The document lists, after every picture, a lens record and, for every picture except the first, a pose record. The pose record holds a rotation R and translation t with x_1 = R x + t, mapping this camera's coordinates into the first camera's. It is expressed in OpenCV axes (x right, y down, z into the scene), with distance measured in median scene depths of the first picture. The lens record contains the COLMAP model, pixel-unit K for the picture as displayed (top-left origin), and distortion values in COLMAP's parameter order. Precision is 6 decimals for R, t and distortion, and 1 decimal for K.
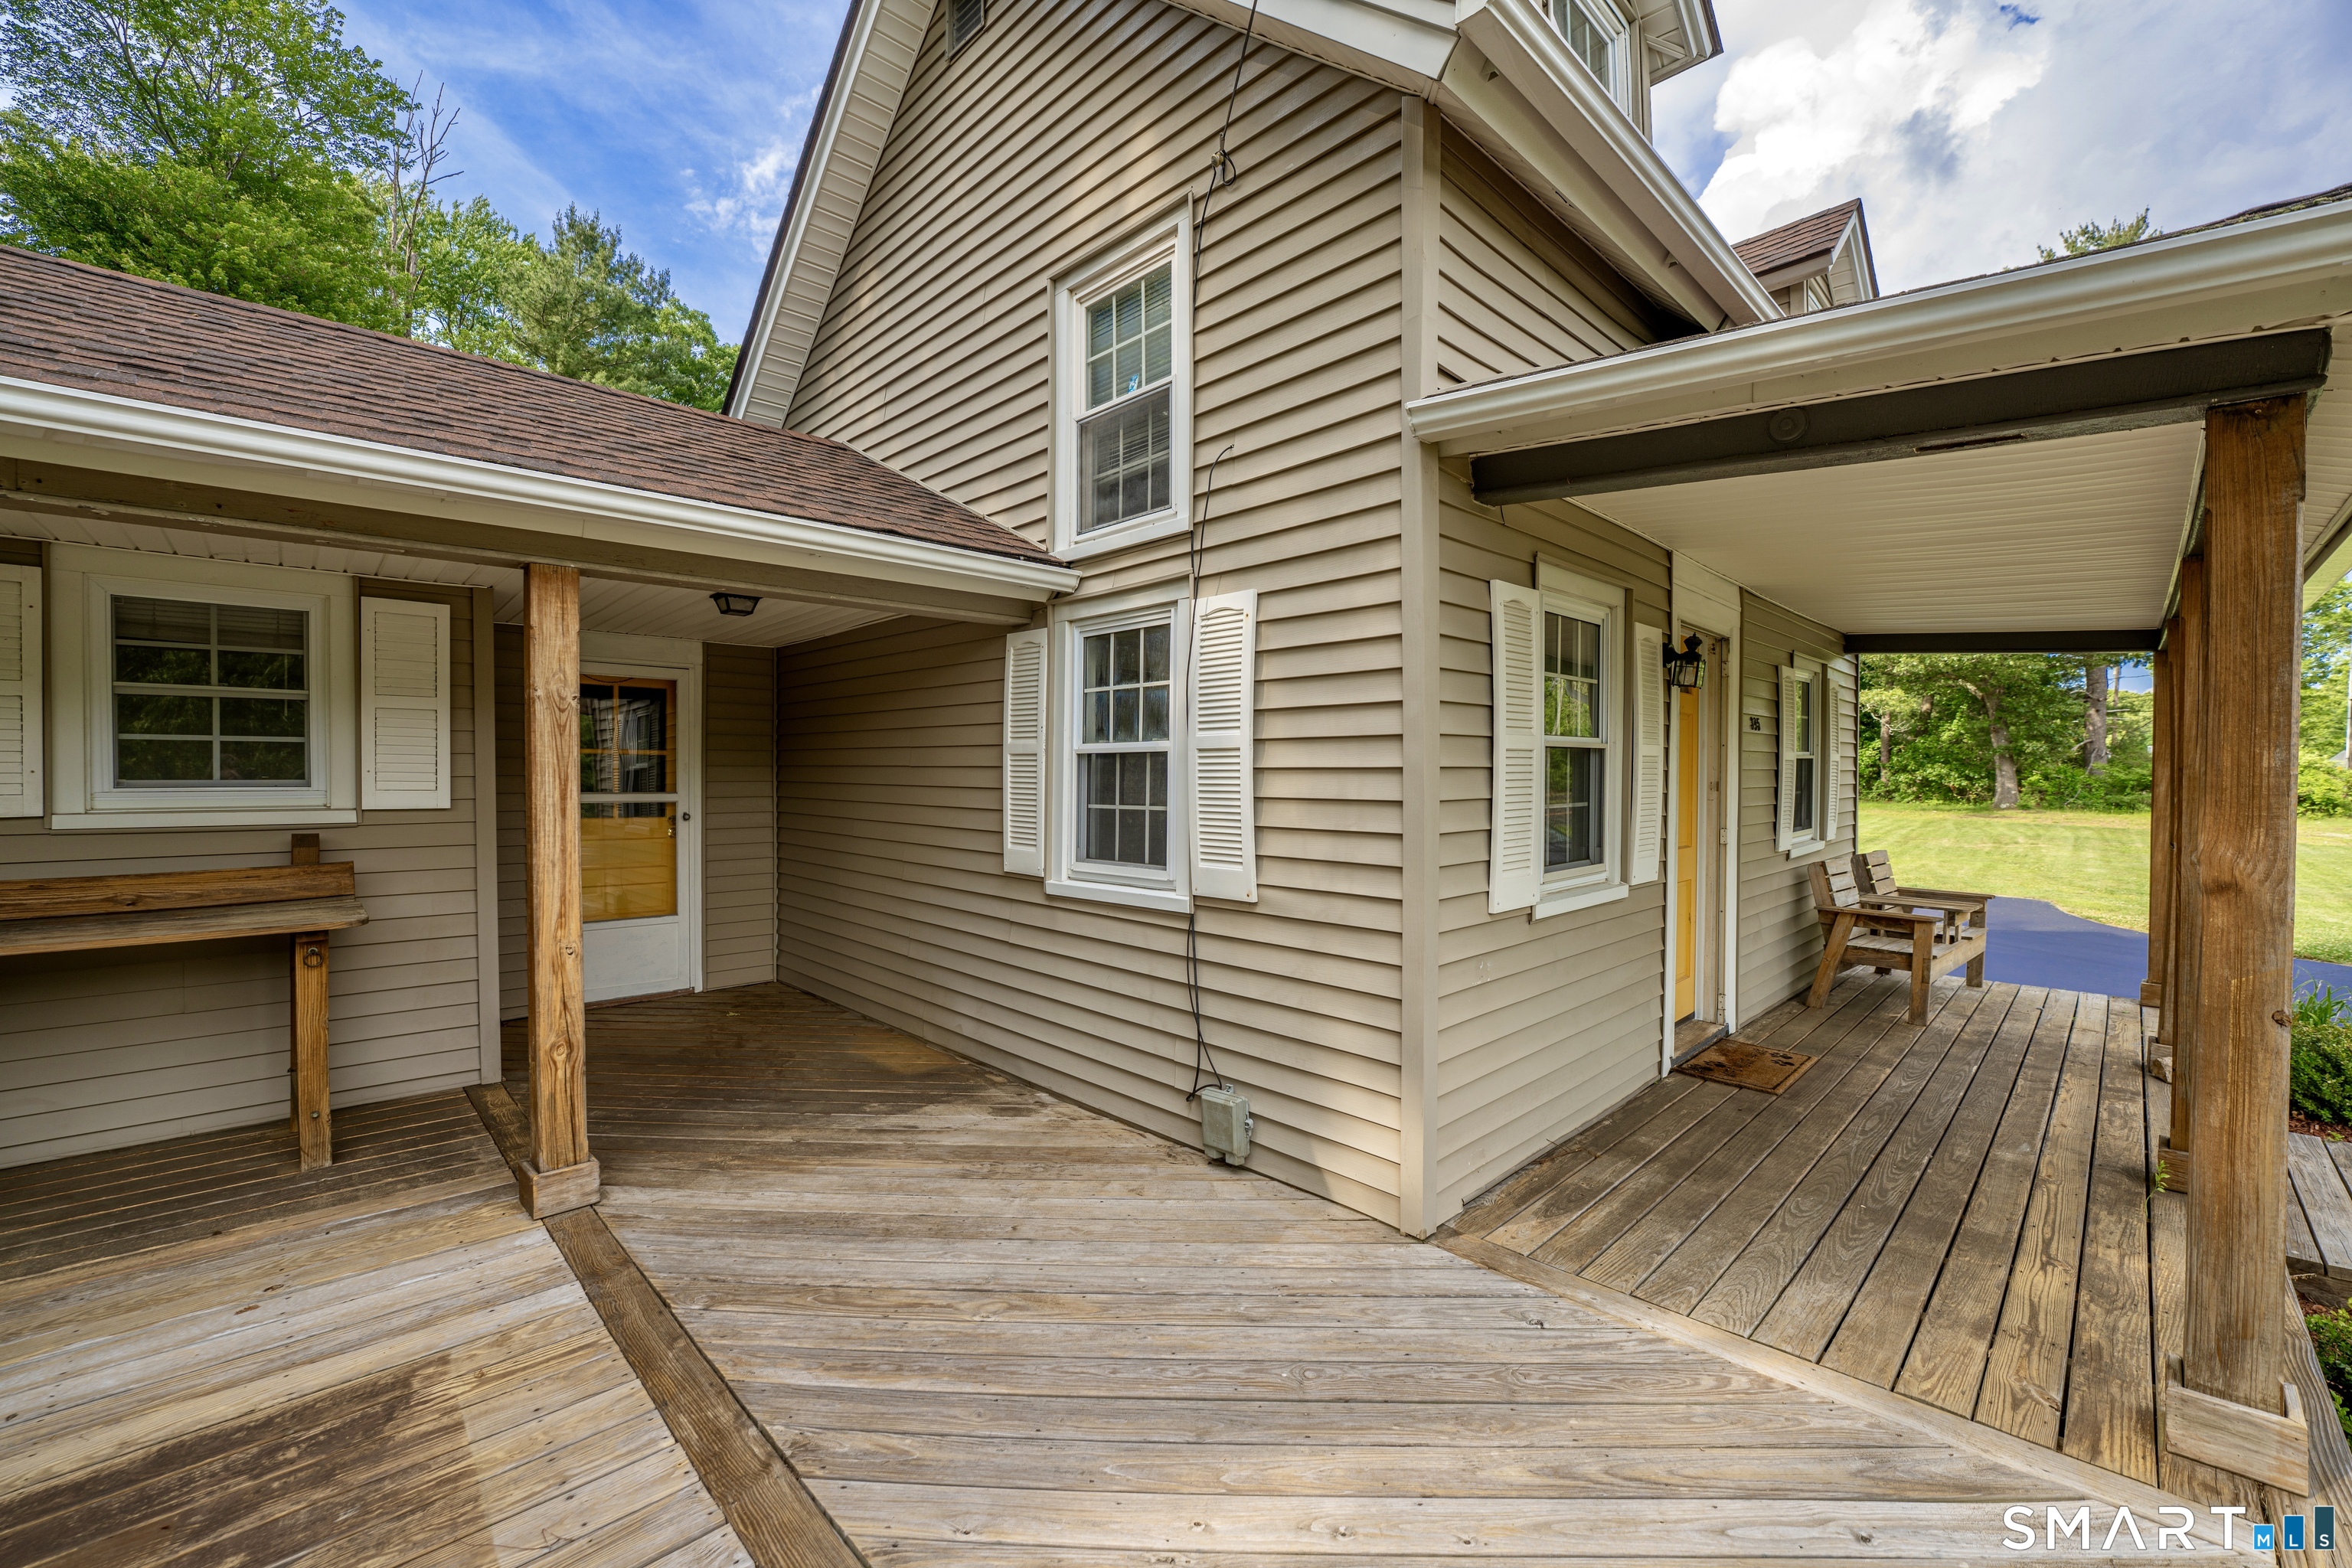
lens RADIAL K [[941.3, 0, 1158.4], [0, 941.3, 783.1], [0, 0, 1]] dist [-0.030865, 0.004108]
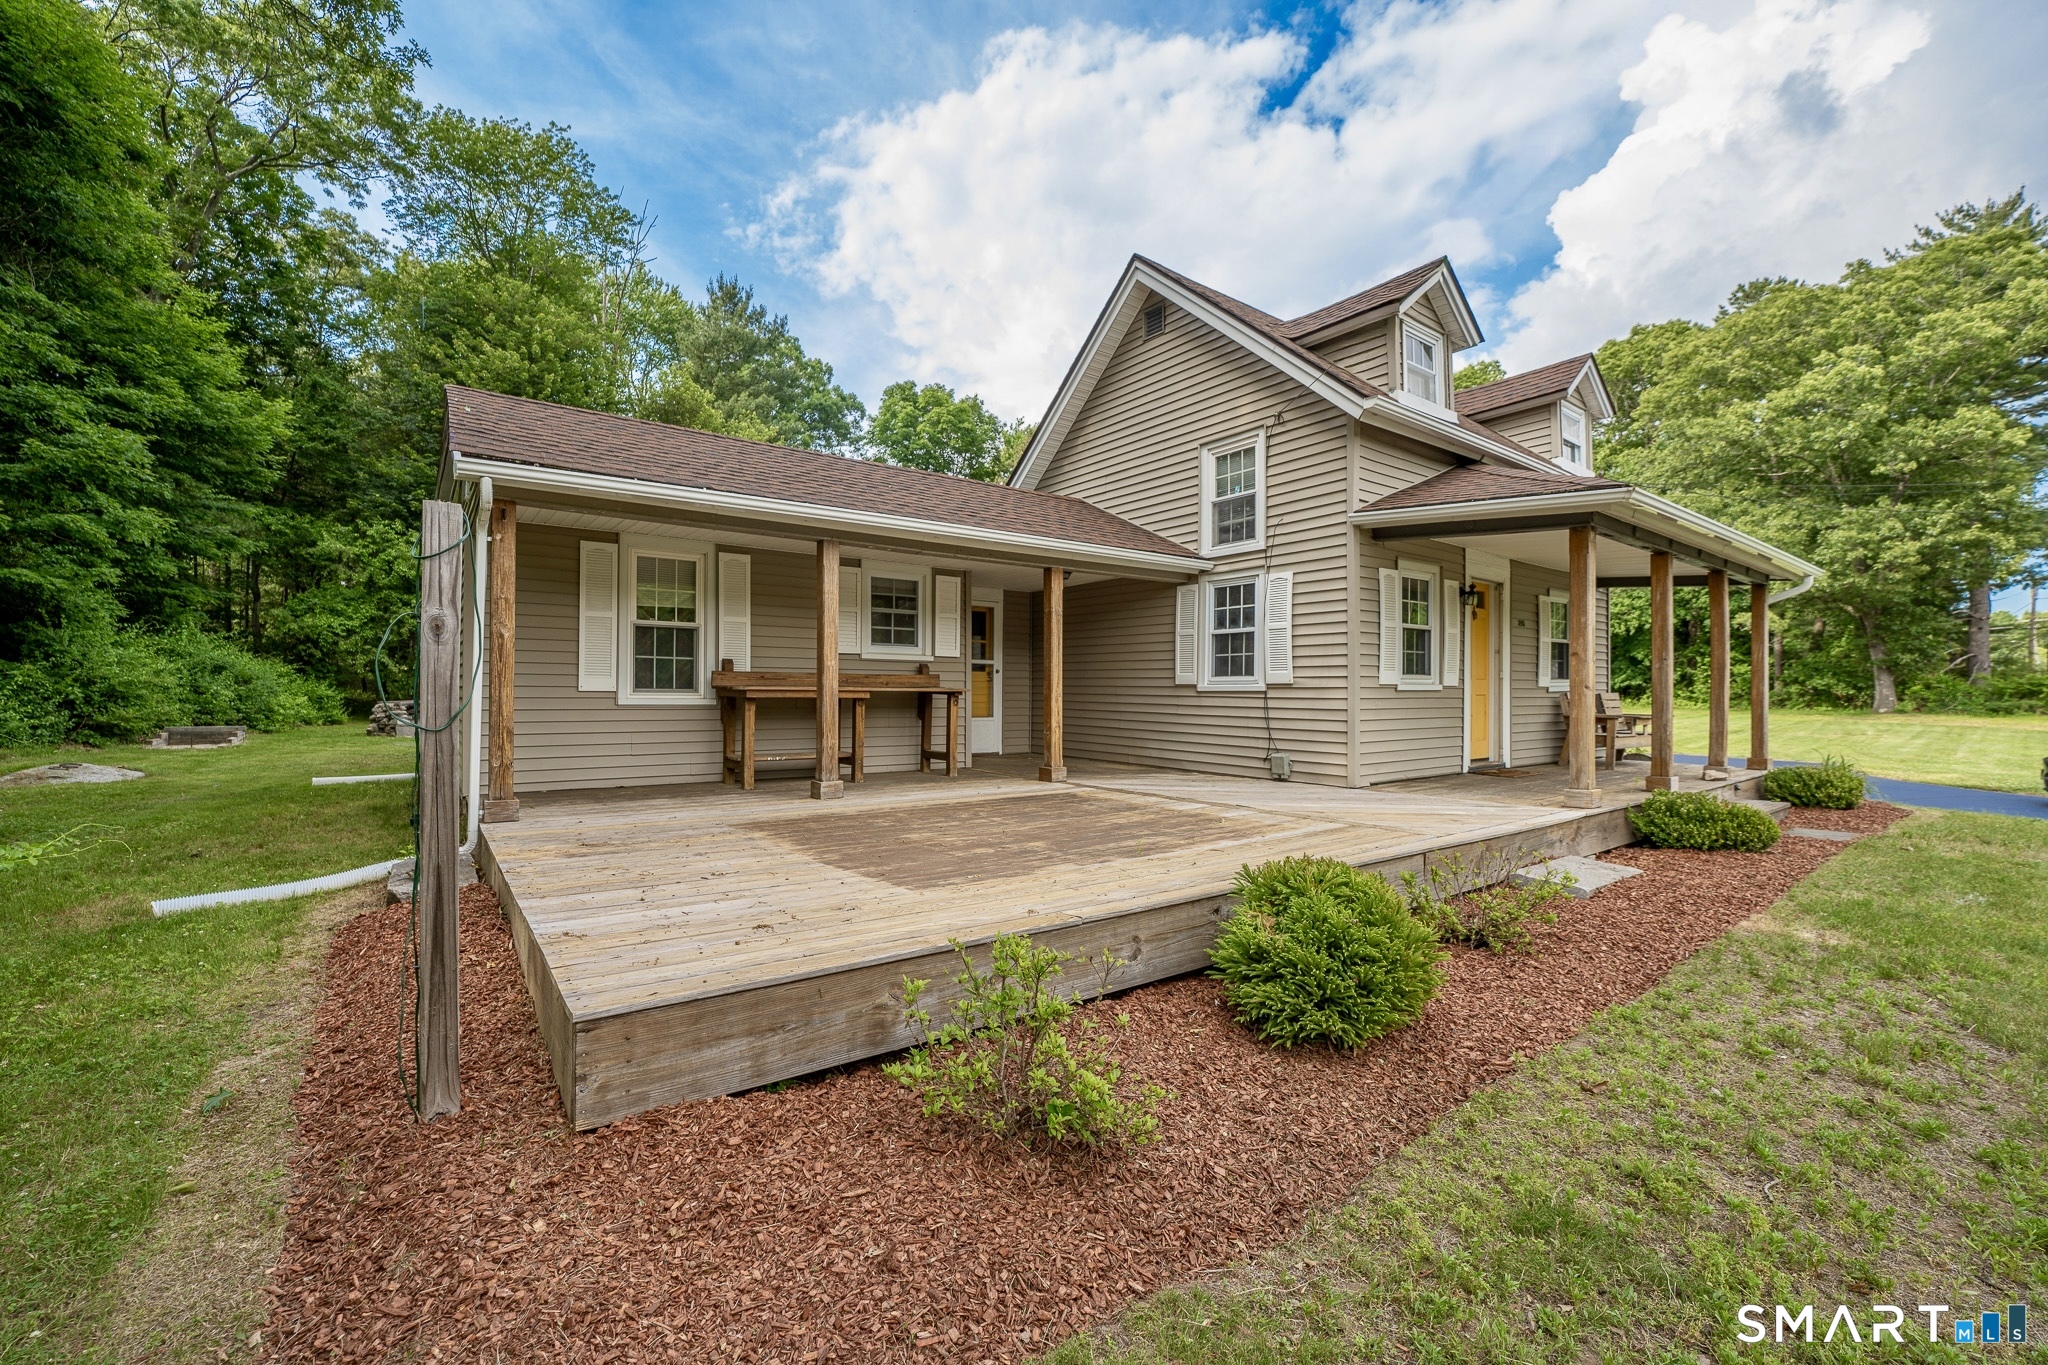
lens RADIAL K [[819.7, 0, 1008.7], [0, 819.7, 681.7], [0, 0, 1]] dist [-0.030865, 0.004108]
pose [[0.990860, 0.002206, -0.134873, -0.331333], [-0.005315, 0.999728, -0.022700, 0.148844], [0.134787, 0.023209, 0.990603, -1.239431]]
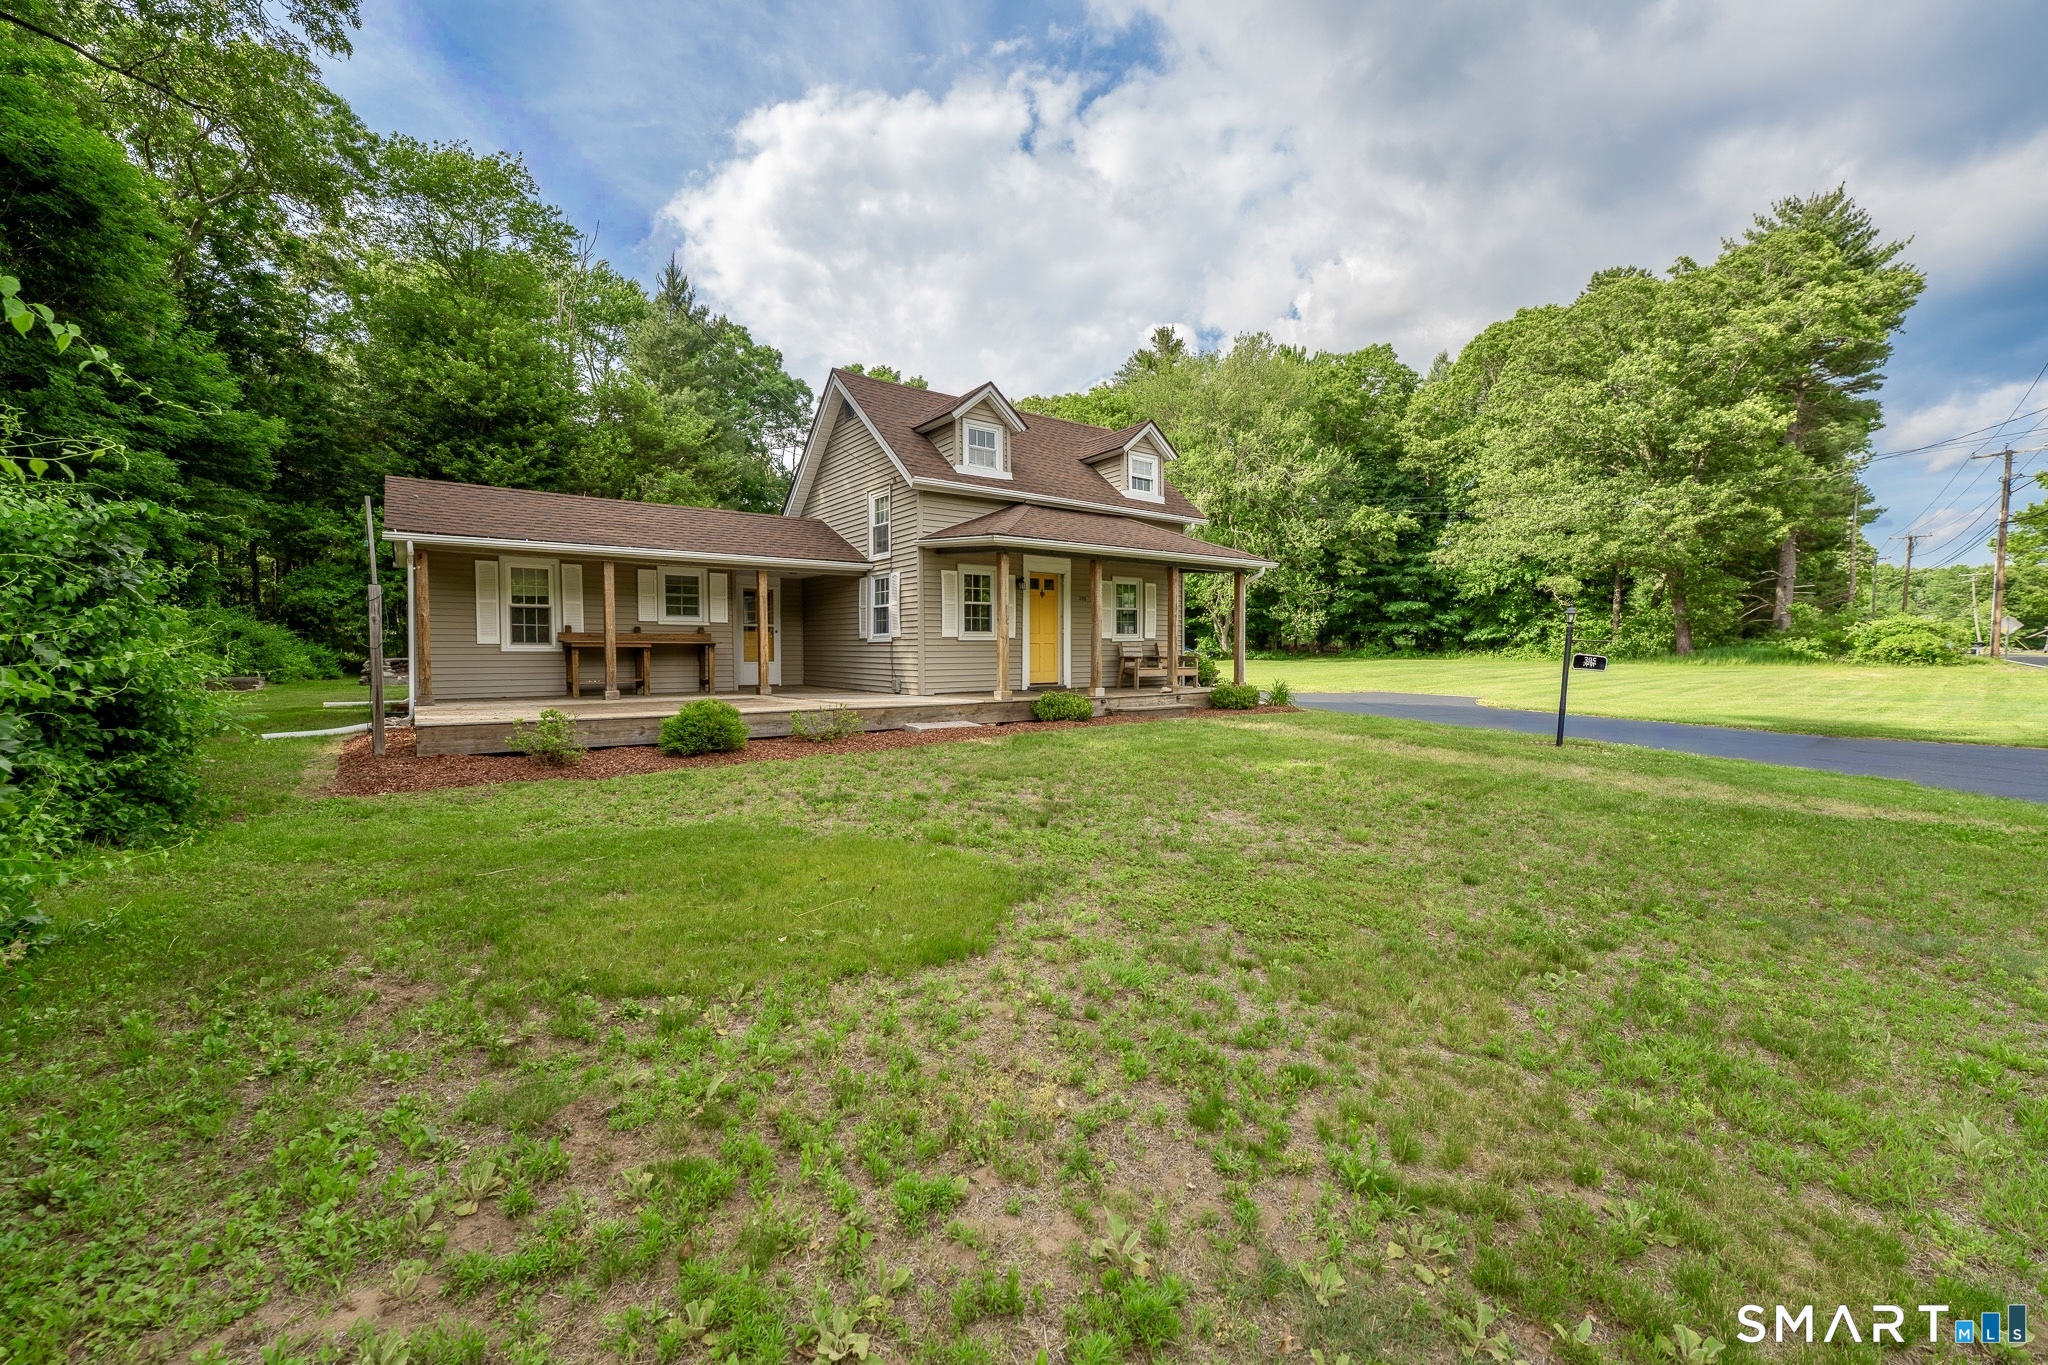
lens RADIAL K [[797.7, 0, 1014.8], [0, 797.7, 678.9], [0, 0, 1]] dist [-0.012550, 0.003065]
pose [[0.993105, 0.000128, -0.117227, 0.958710], [0.002735, 0.999702, 0.024262, 0.201197], [0.117195, -0.024415, 0.992809, -2.461174]]
